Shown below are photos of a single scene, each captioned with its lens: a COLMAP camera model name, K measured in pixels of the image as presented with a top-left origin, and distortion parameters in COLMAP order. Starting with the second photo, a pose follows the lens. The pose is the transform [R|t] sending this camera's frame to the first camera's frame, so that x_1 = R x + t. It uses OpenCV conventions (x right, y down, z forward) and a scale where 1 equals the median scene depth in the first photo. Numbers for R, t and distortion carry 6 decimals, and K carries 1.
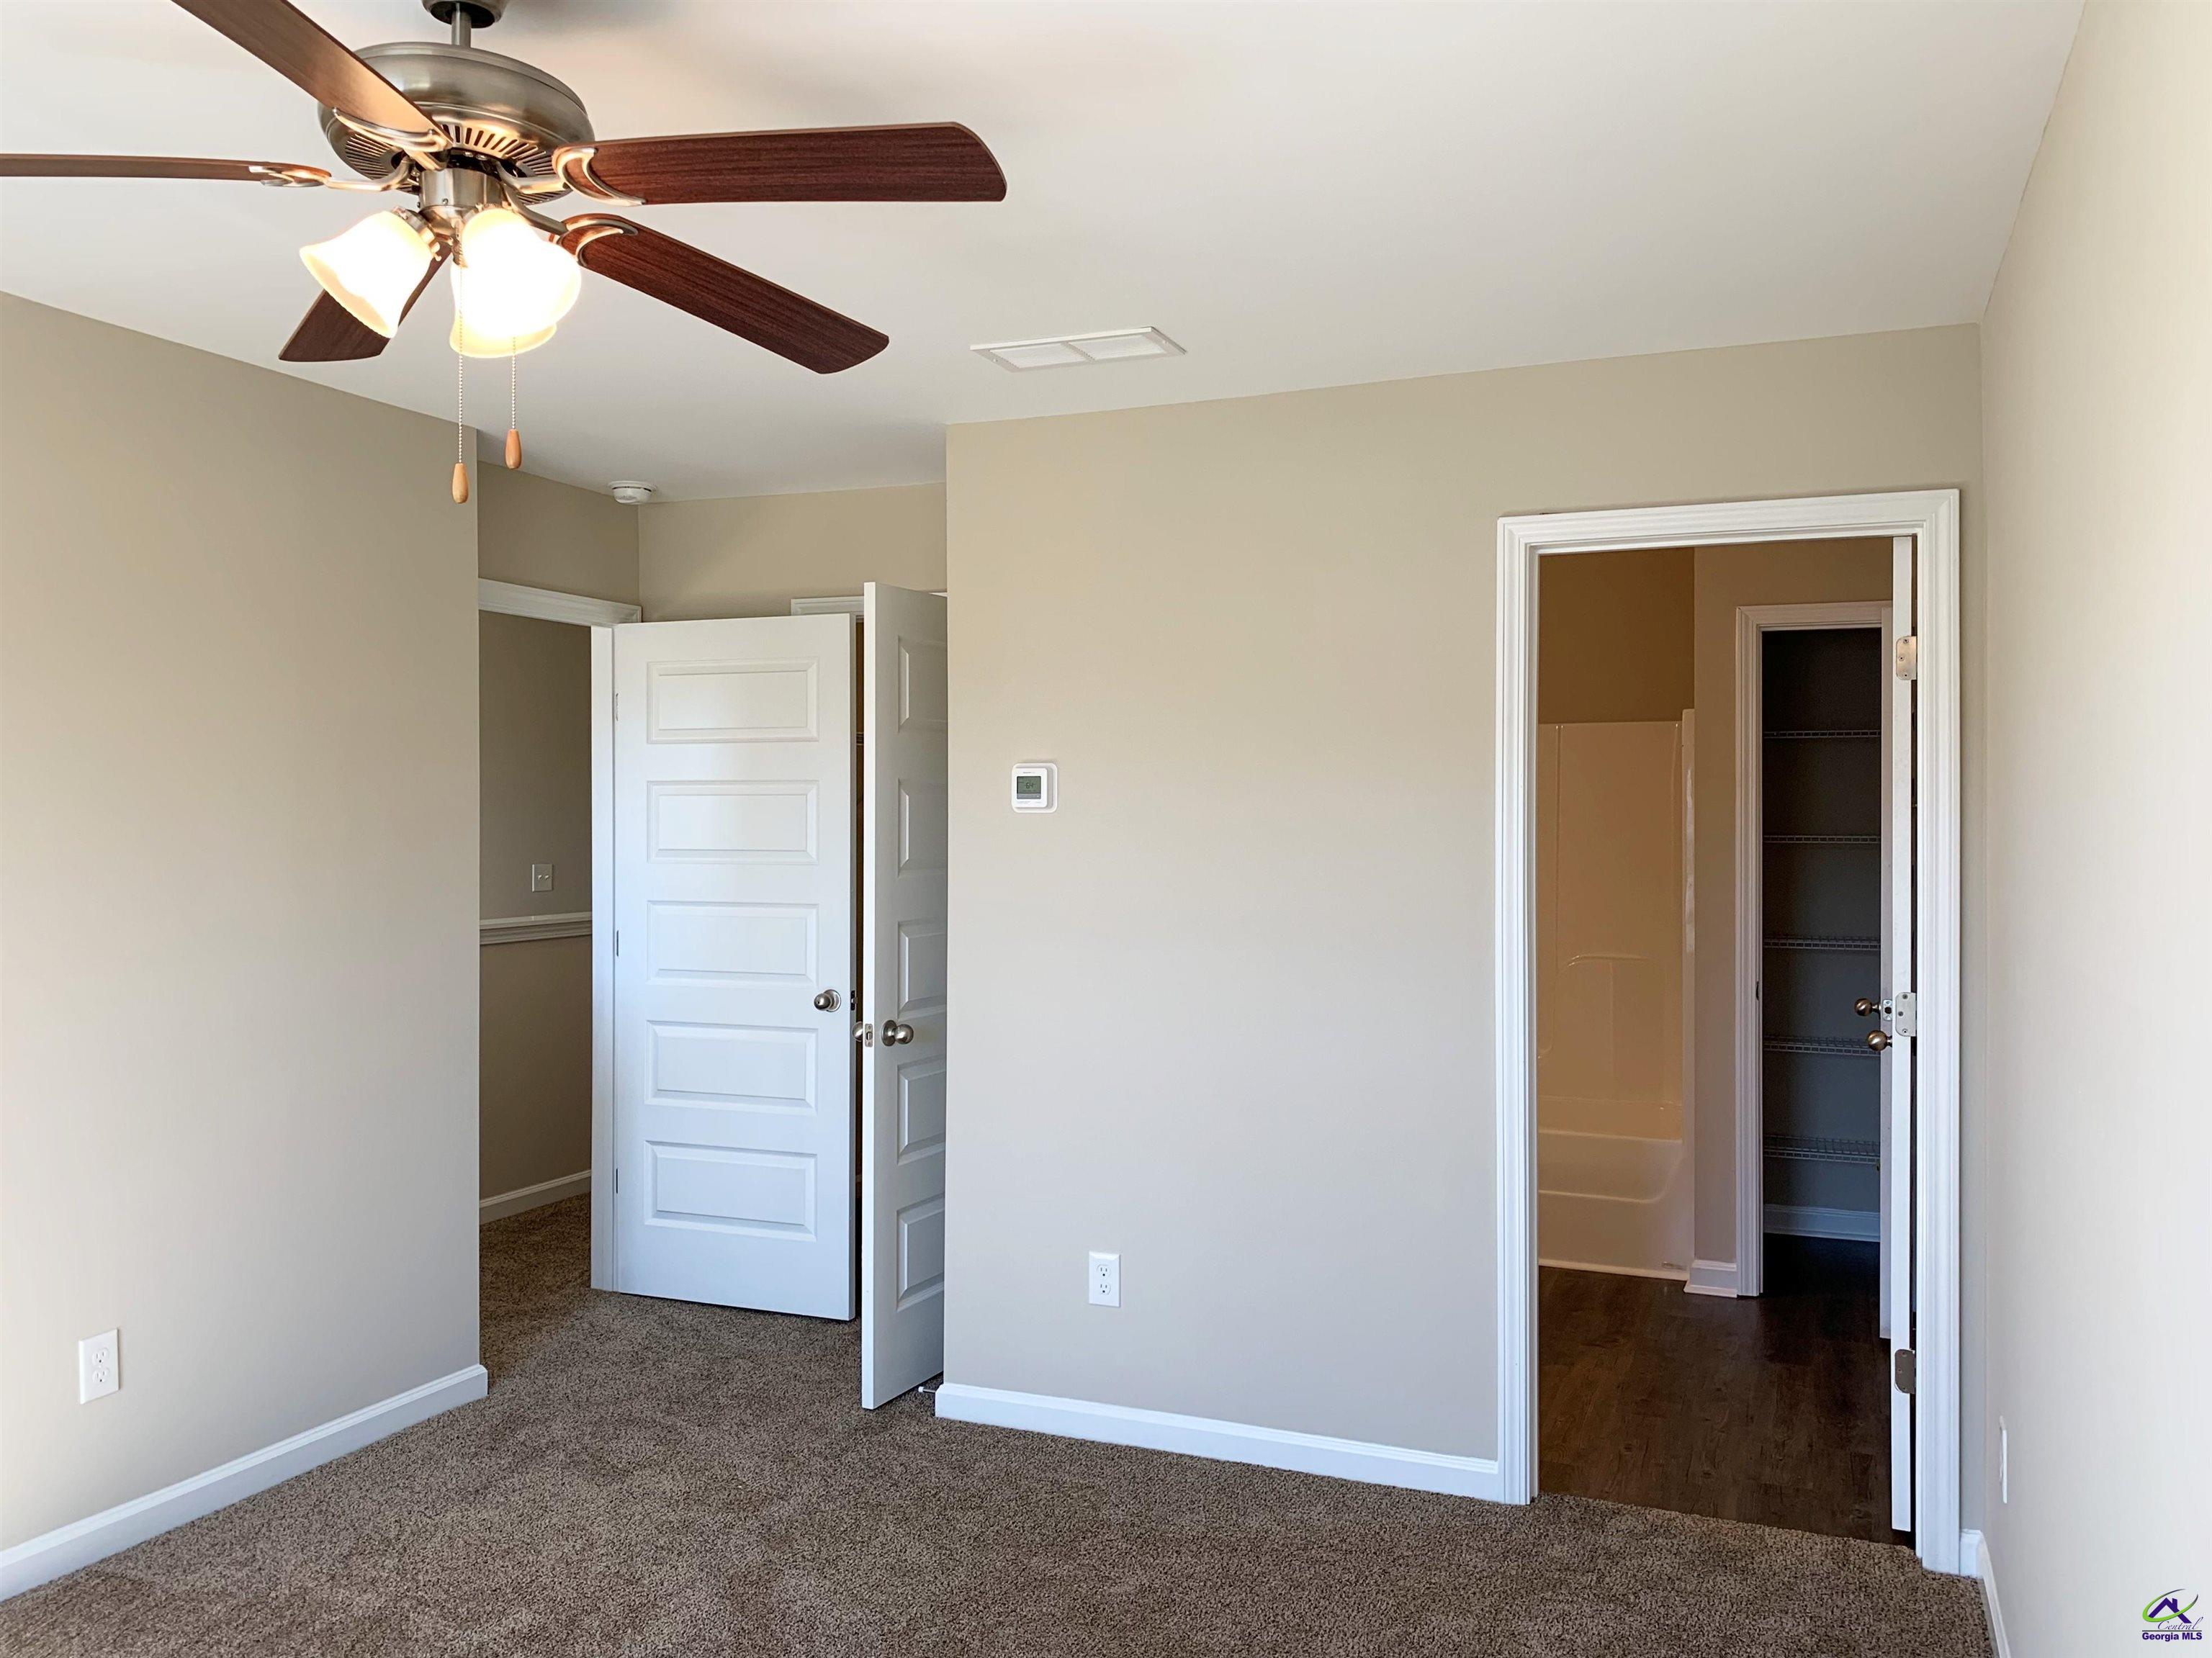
lens RADIAL K [[1714.8, 0, 1092.7], [0, 1714.8, 817.1], [0, 0, 1]] dist [0.039746, -0.033107]
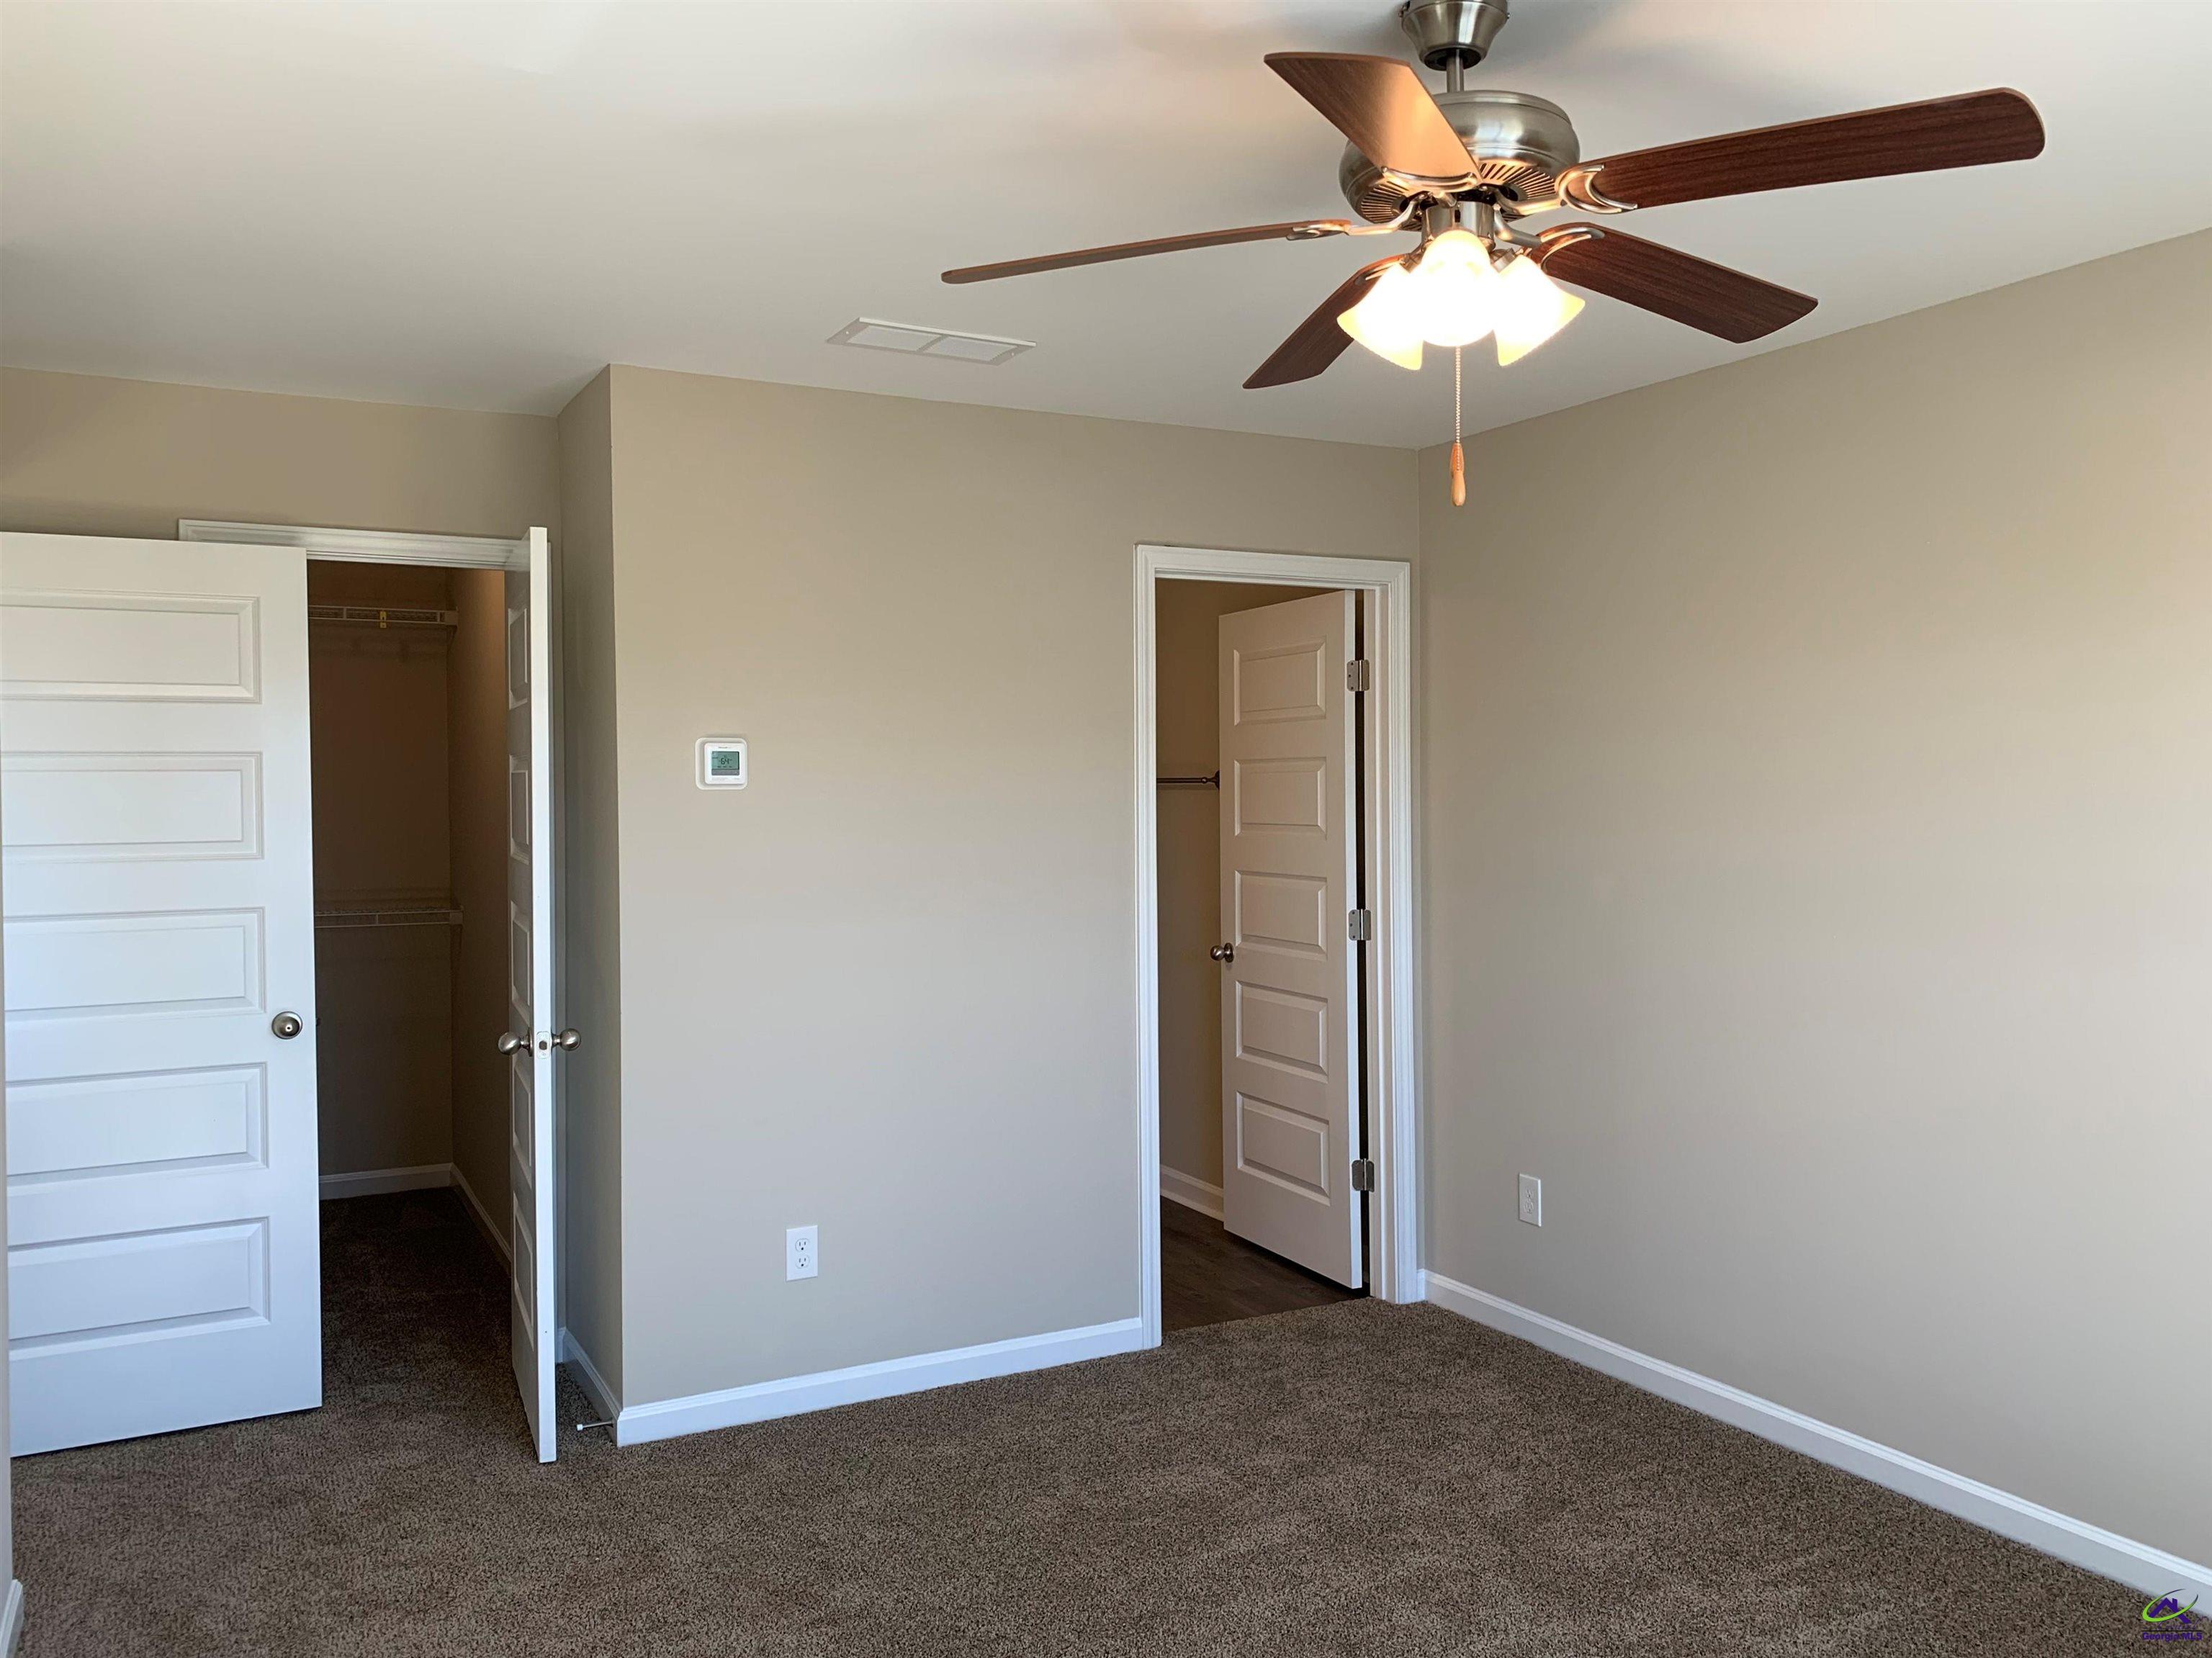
lens RADIAL K [[1714.8, 0, 1091.0], [0, 1714.8, 828.3], [0, 0, 1]] dist [0.039746, -0.033107]
pose [[0.640955, -0.023011, 0.767233, -0.654392], [0.007658, 0.999693, 0.023584, -0.002589], [-0.767540, -0.009241, 0.640934, 0.226708]]
